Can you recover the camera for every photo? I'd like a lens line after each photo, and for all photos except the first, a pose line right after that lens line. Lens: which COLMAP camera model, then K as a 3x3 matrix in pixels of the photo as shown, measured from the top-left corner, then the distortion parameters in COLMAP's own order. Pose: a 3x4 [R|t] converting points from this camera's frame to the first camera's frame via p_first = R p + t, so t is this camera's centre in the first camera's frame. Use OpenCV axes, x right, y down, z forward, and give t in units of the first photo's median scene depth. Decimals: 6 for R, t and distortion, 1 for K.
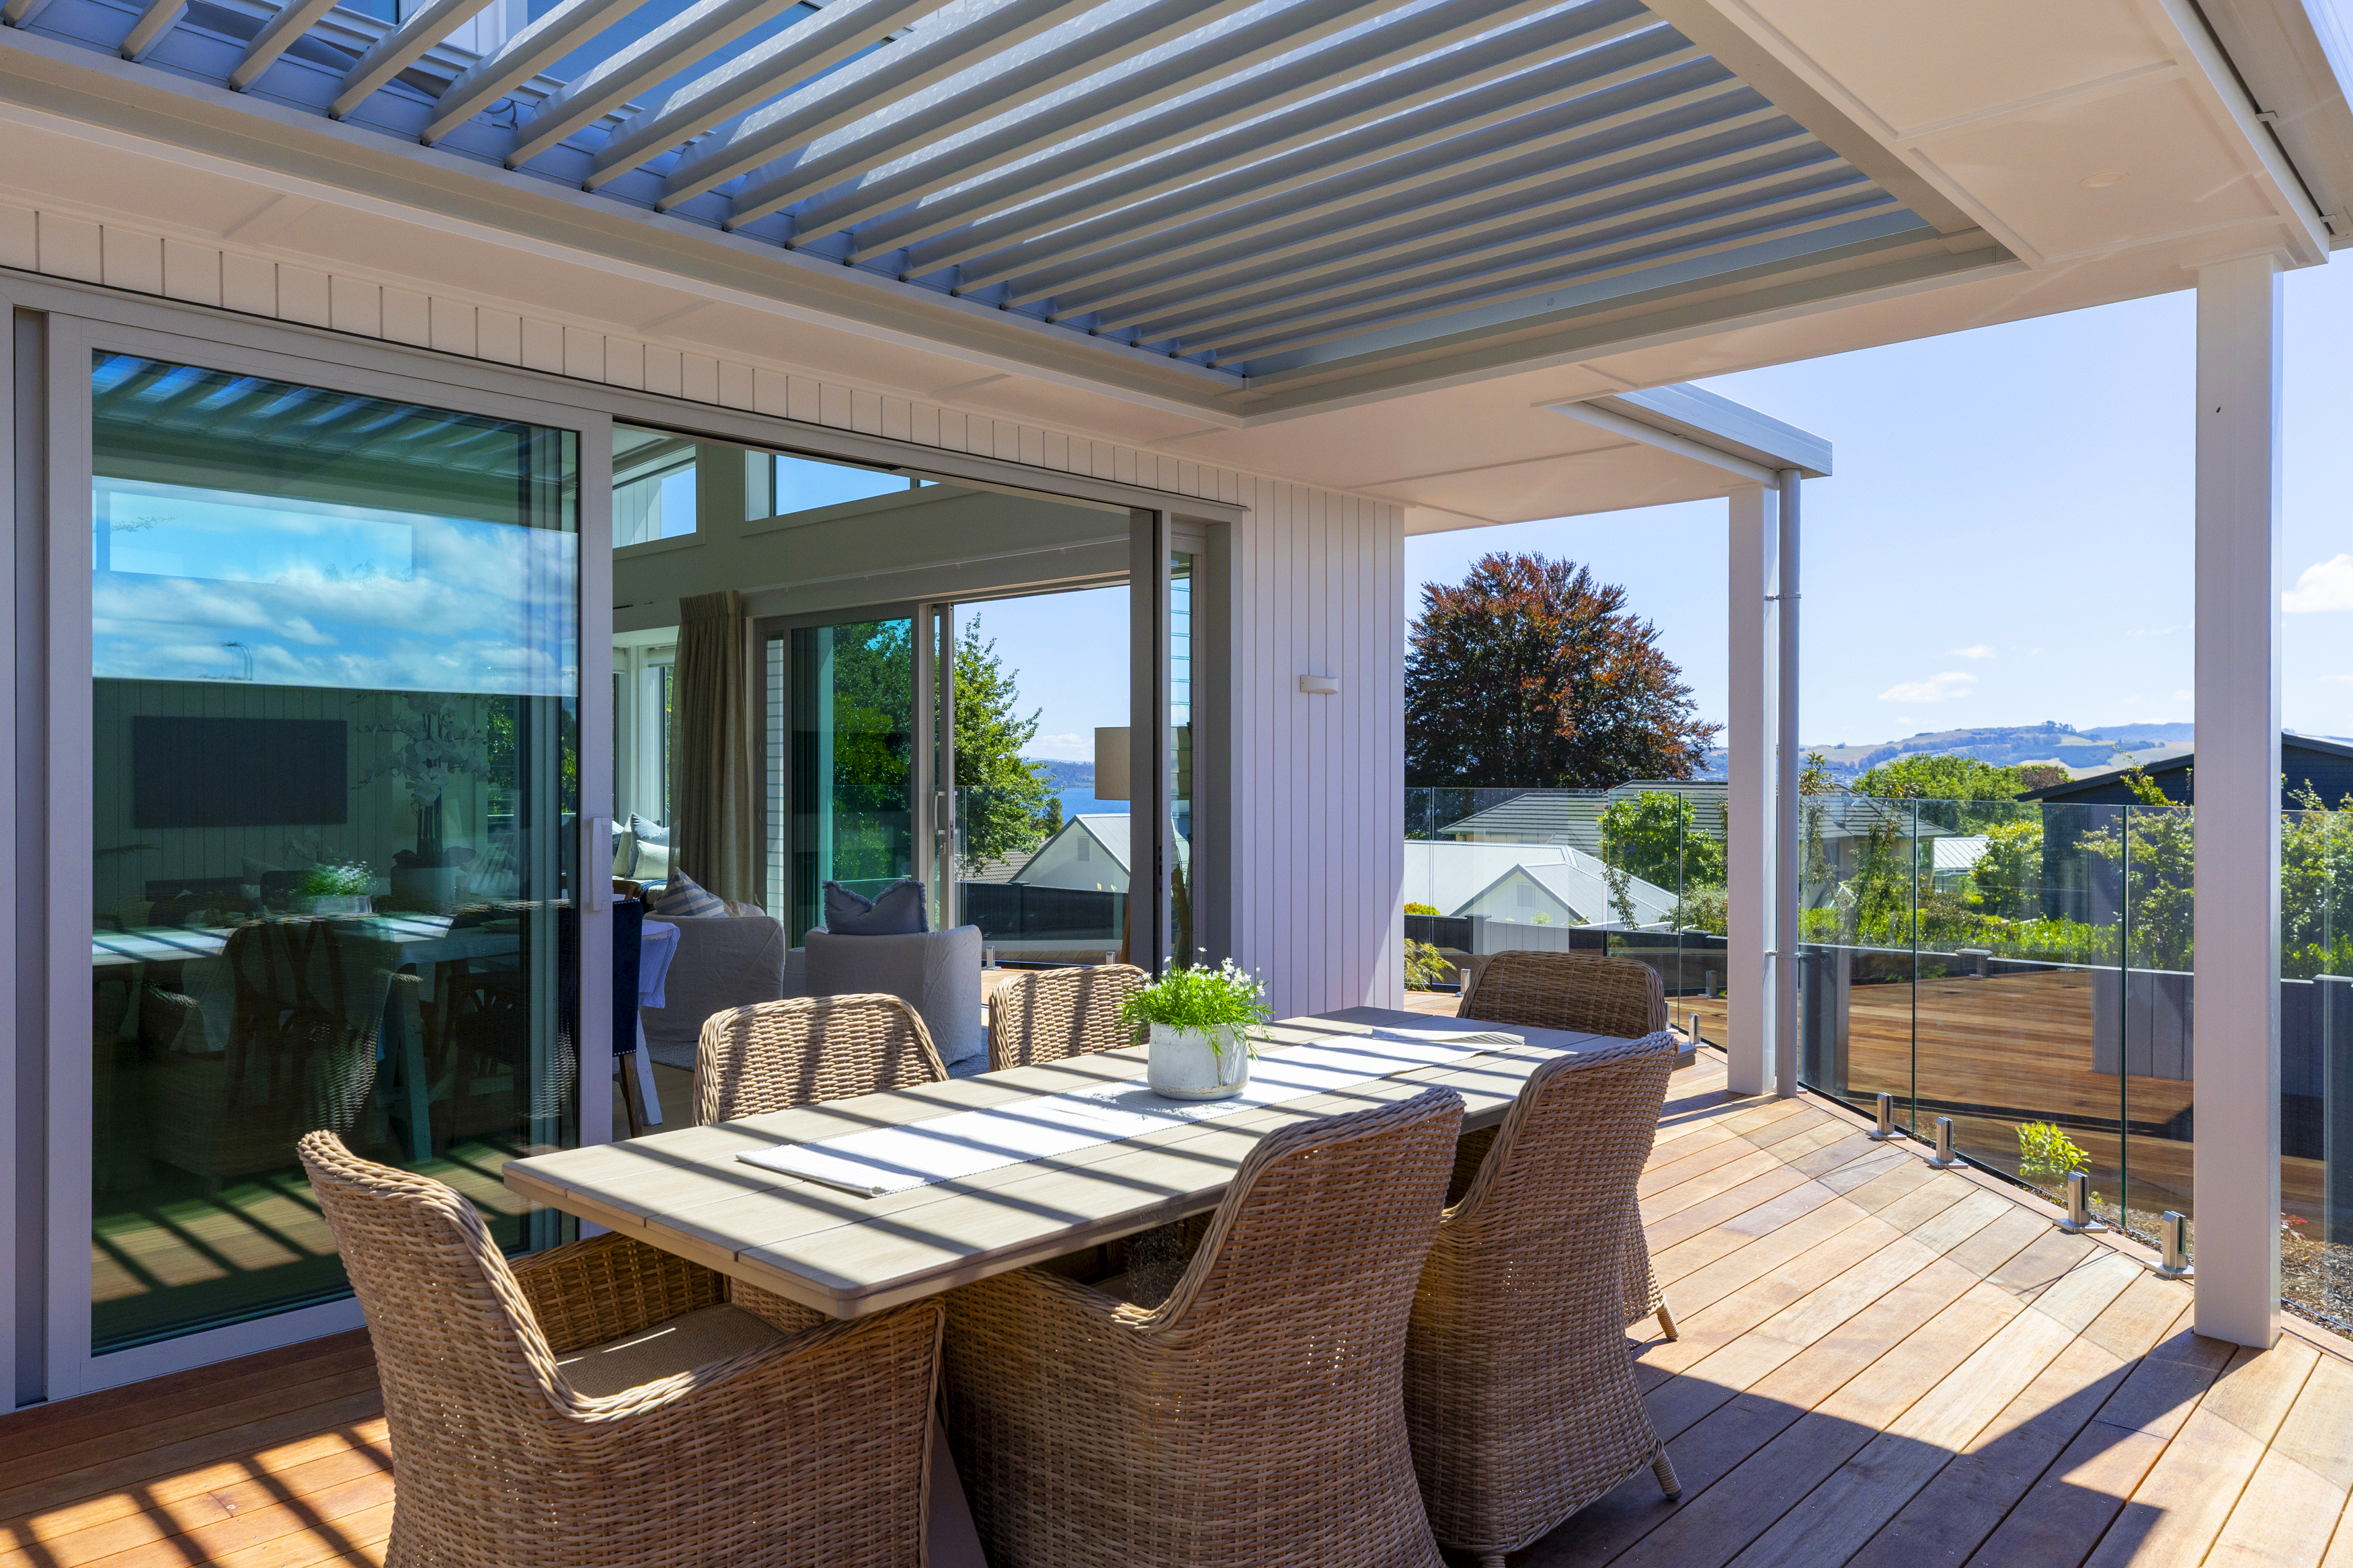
lens RADIAL K [[1559.3, 0, 1172.9], [0, 1559.3, 787.5], [0, 0, 1]] dist [0.016533, 0.006243]
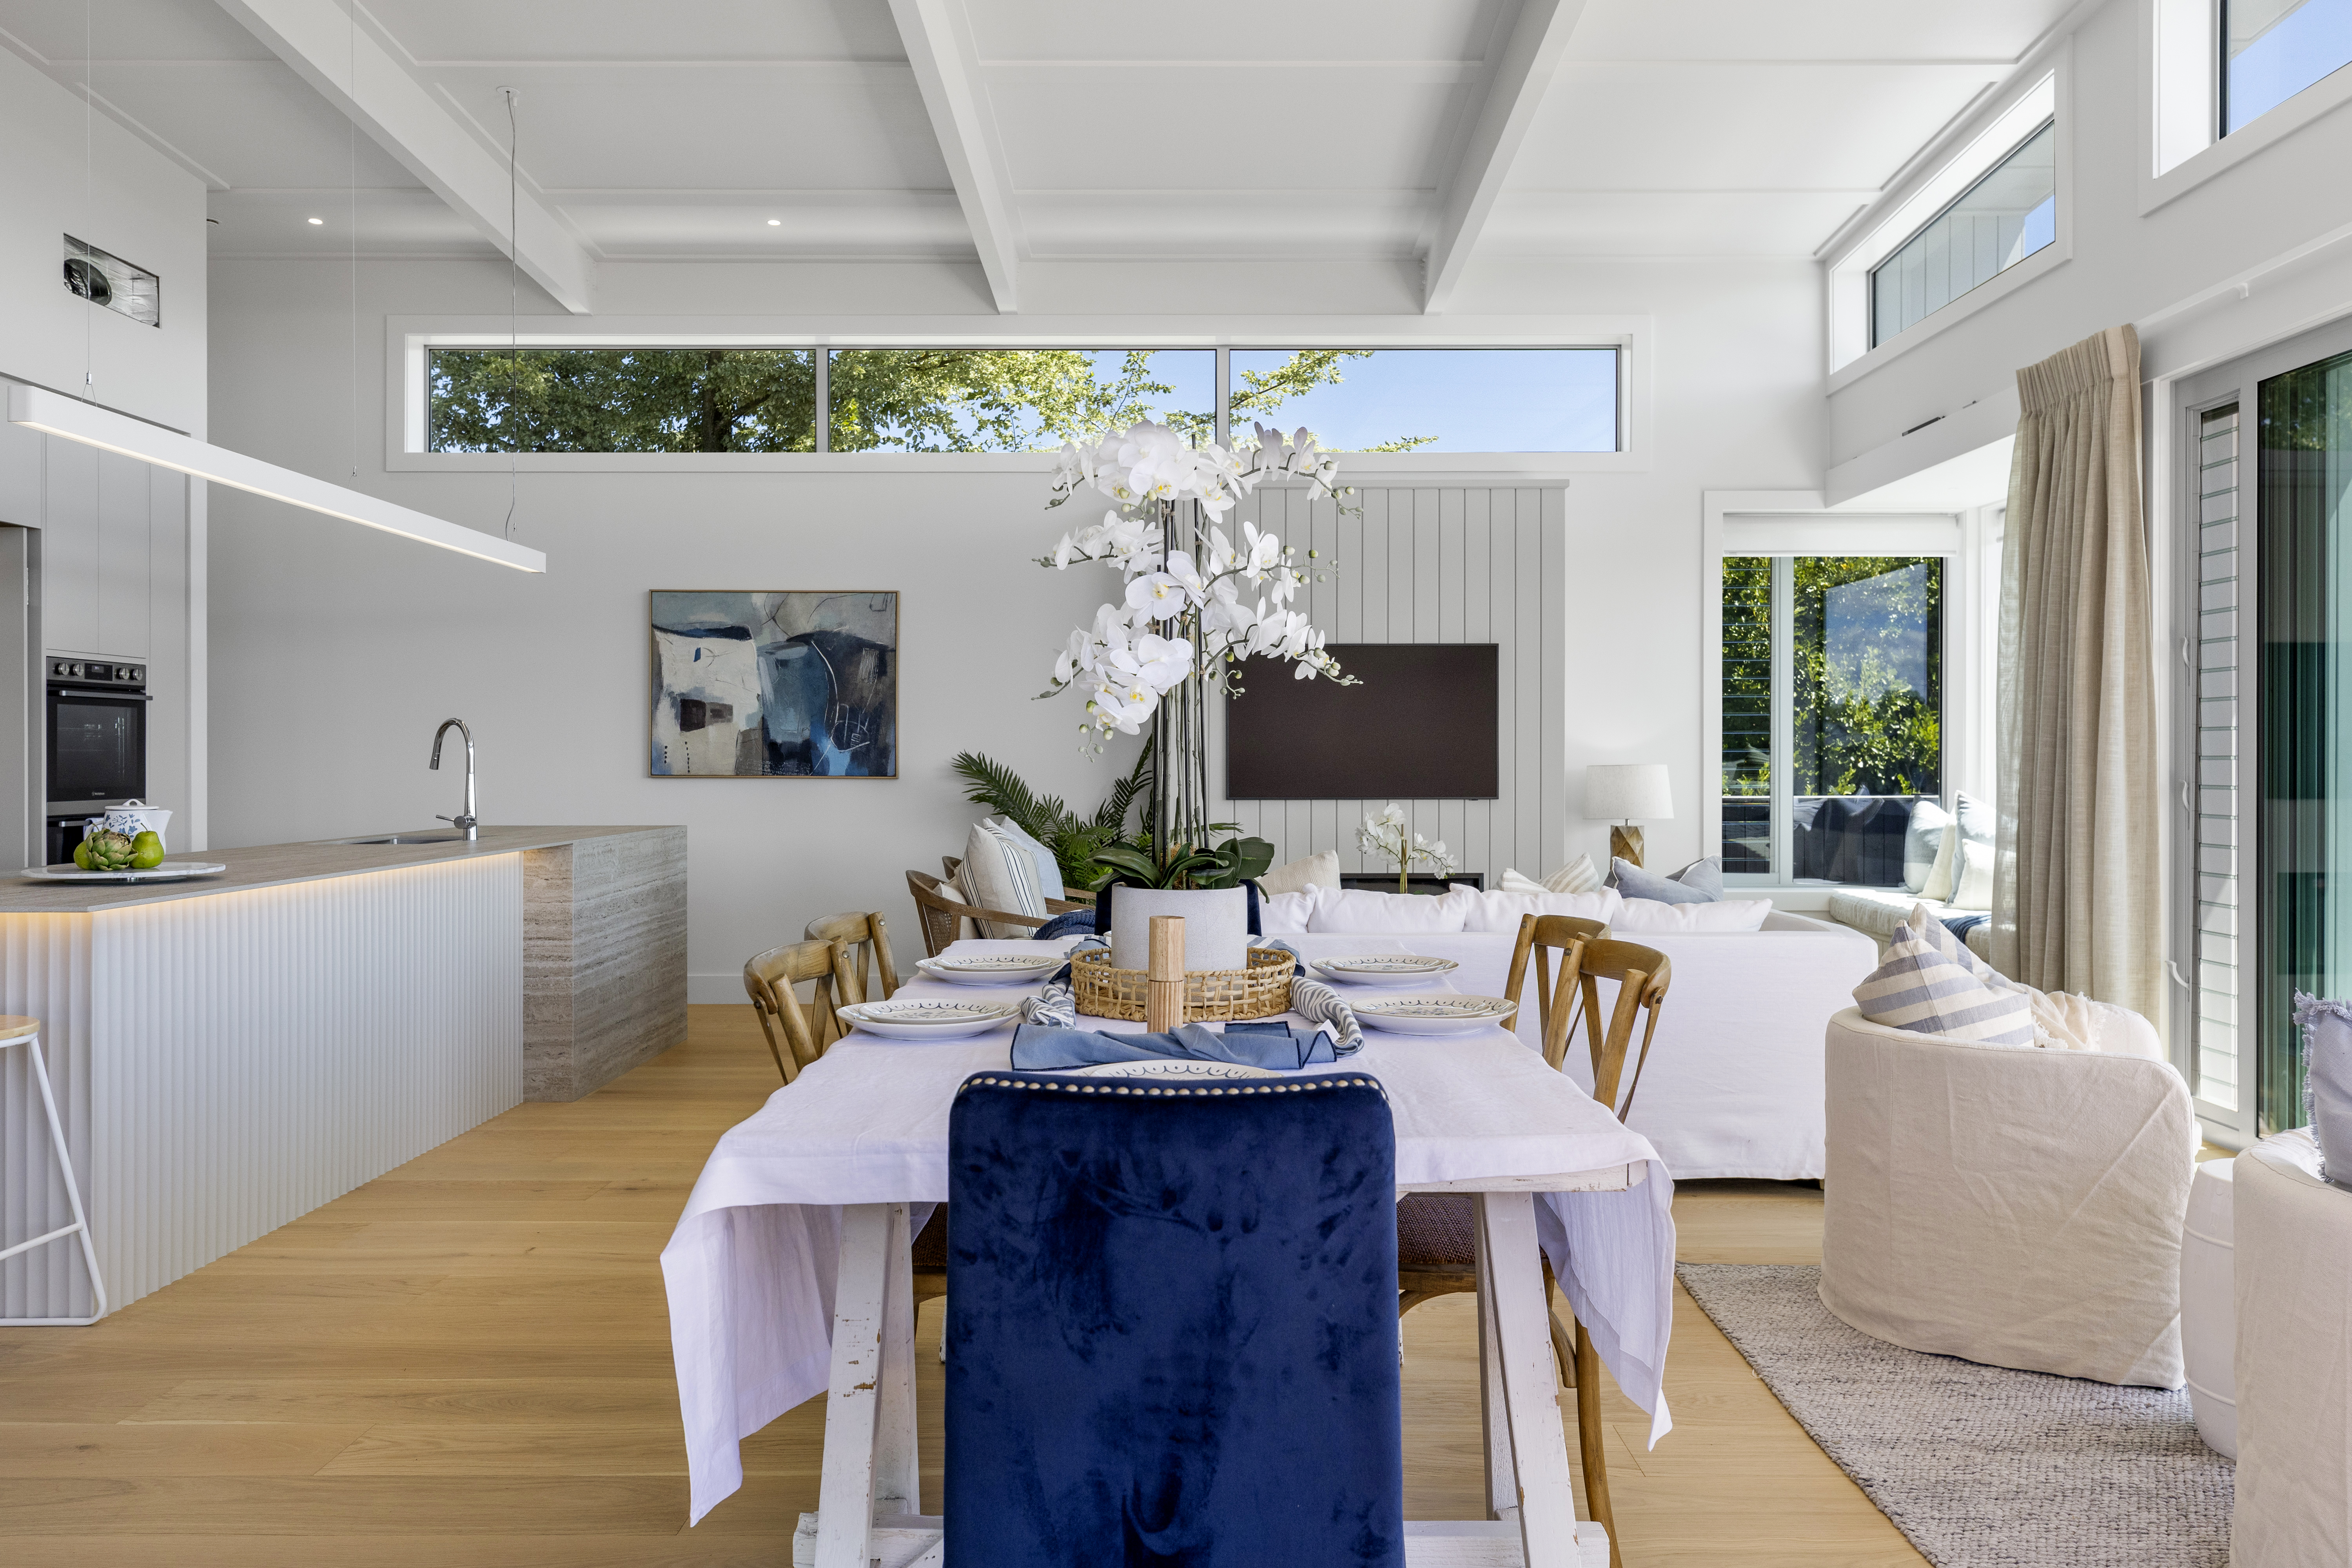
lens RADIAL K [[1720.1, 0, 1191.4], [0, 1720.1, 769.6], [0, 0, 1]] dist [0.002891, 0.002430]
pose [[0.682321, 0.002745, -0.731047, -0.033148], [-0.005420, 0.999984, -0.001304, 0.004696], [0.731032, 0.004852, 0.682326, 0.159862]]
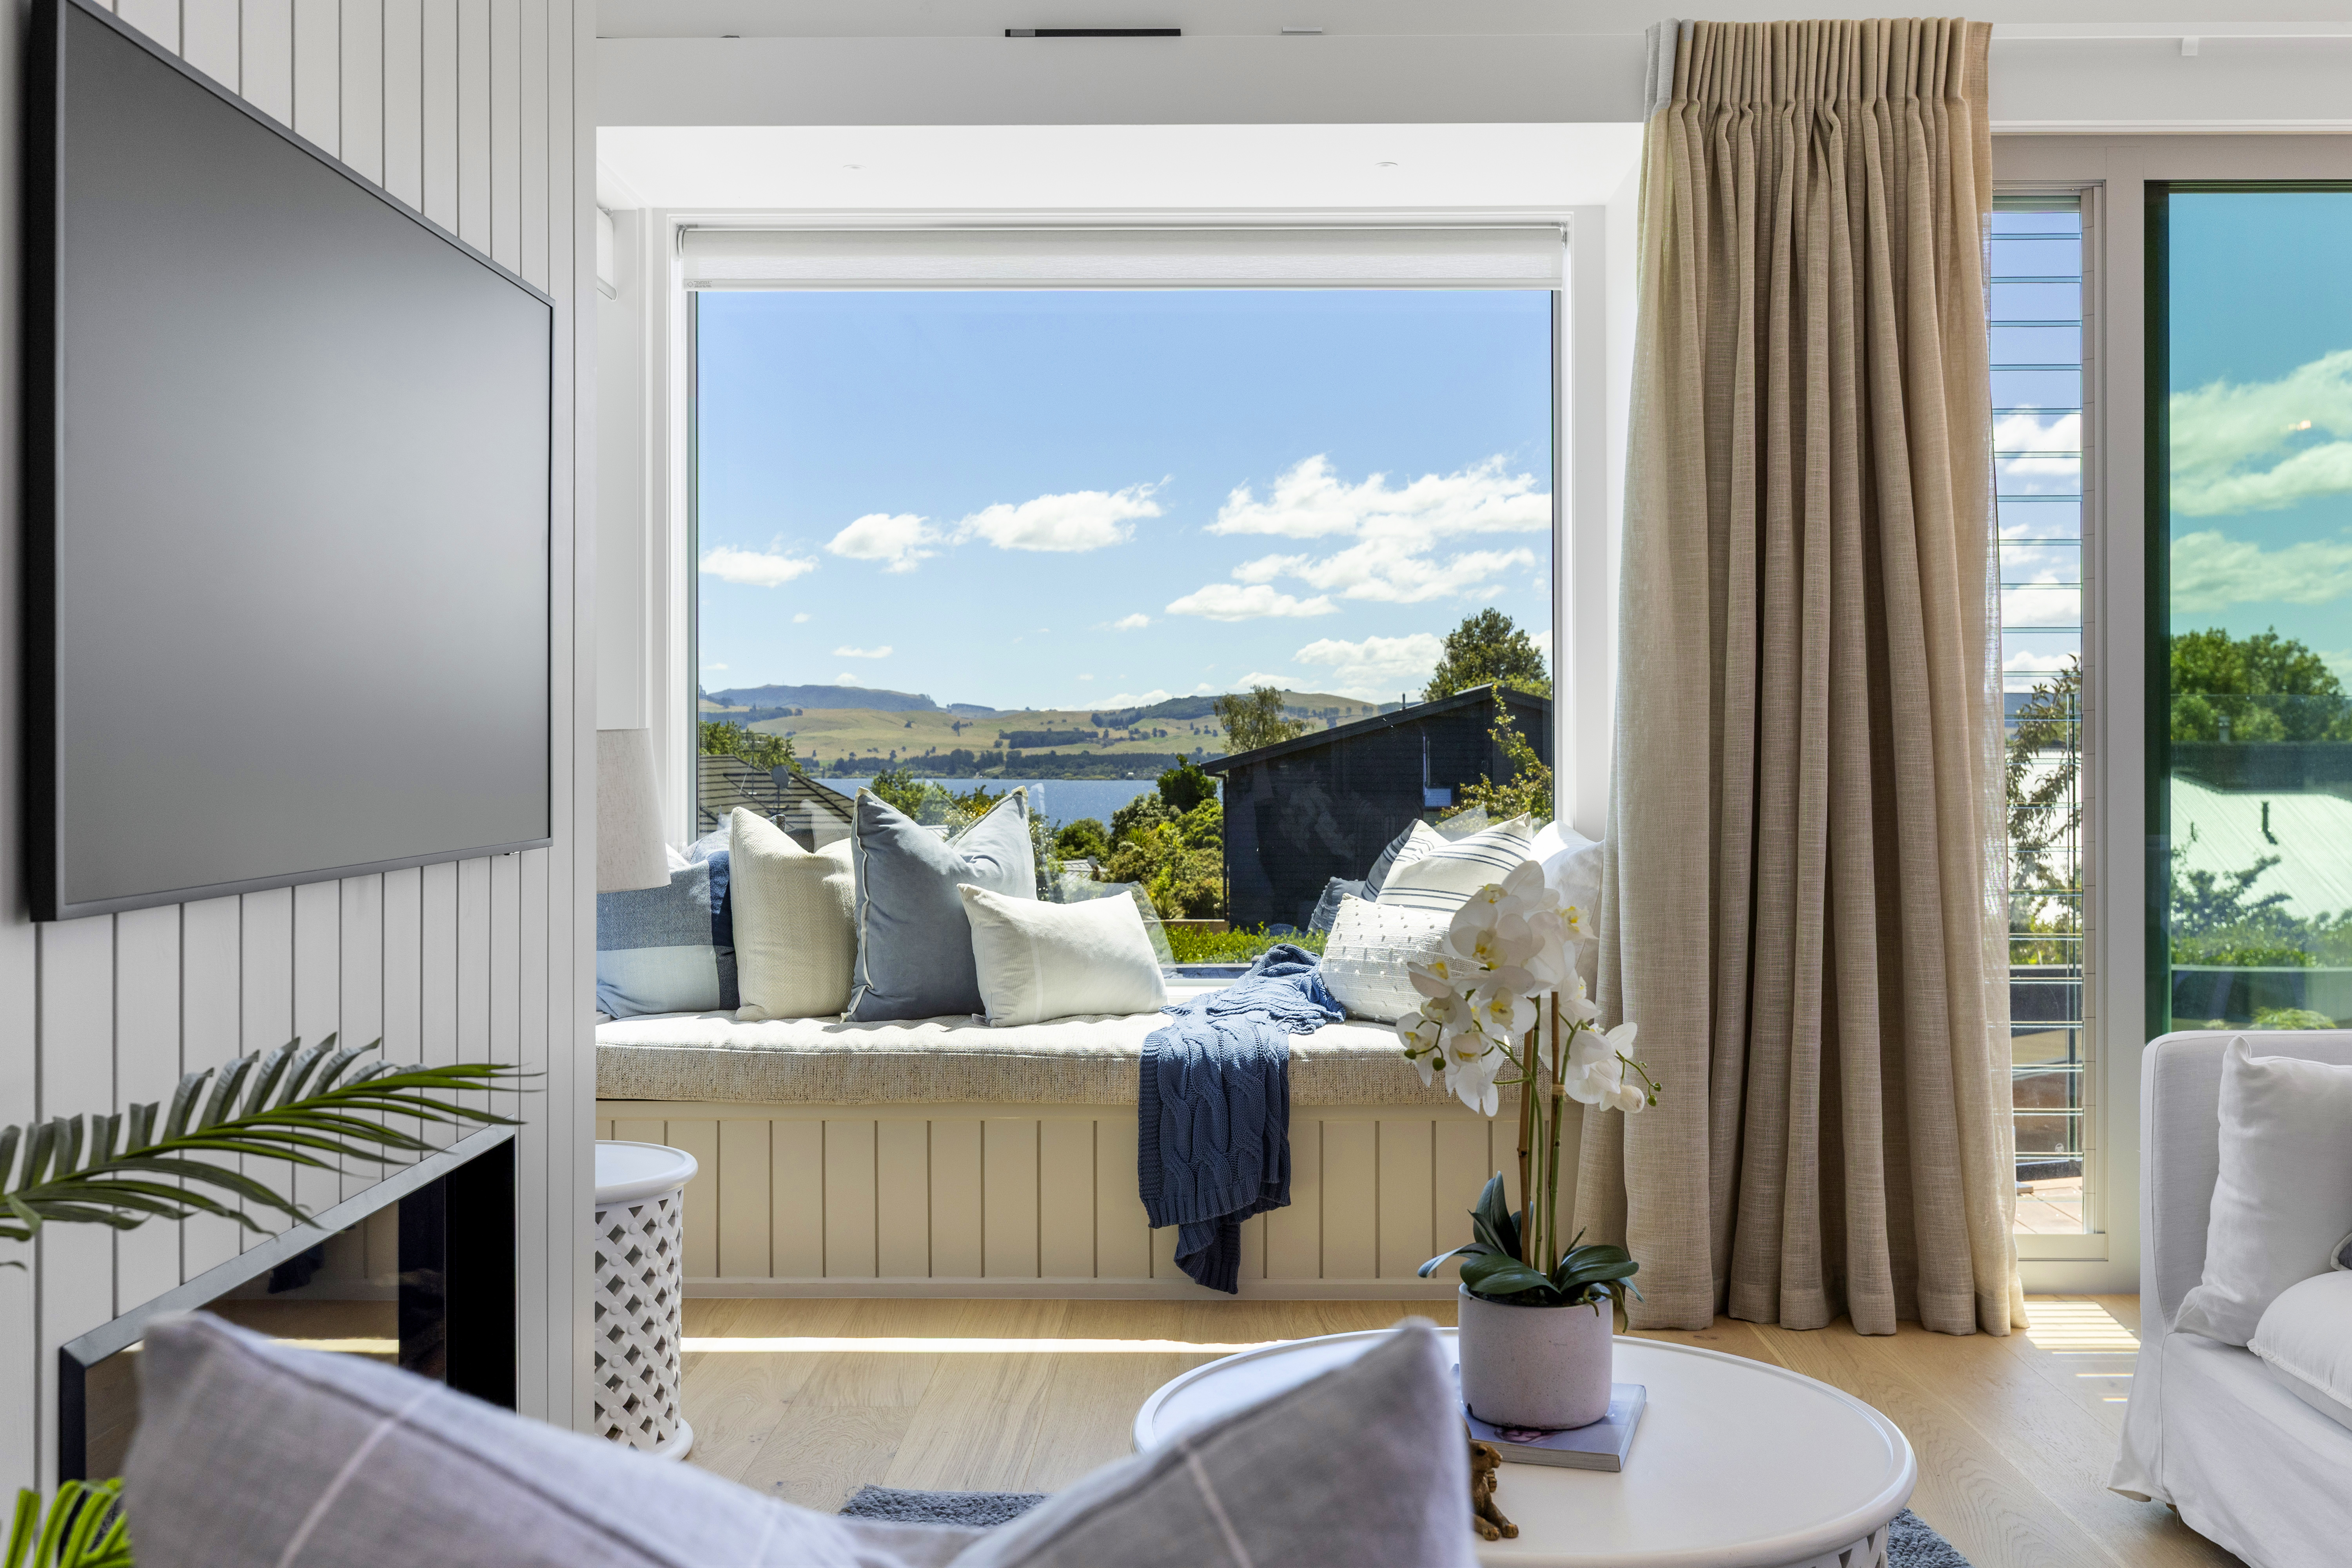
lens RADIAL K [[2269.9, 0, 1180.2], [0, 2269.9, 776.6], [0, 0, 1]] dist [0.002251, 0.000000]
pose [[0.741536, -0.010790, 0.670827, -0.260279], [0.008836, 0.999941, 0.006316, 0.005205], [-0.670855, 0.001243, 0.741587, 0.296727]]
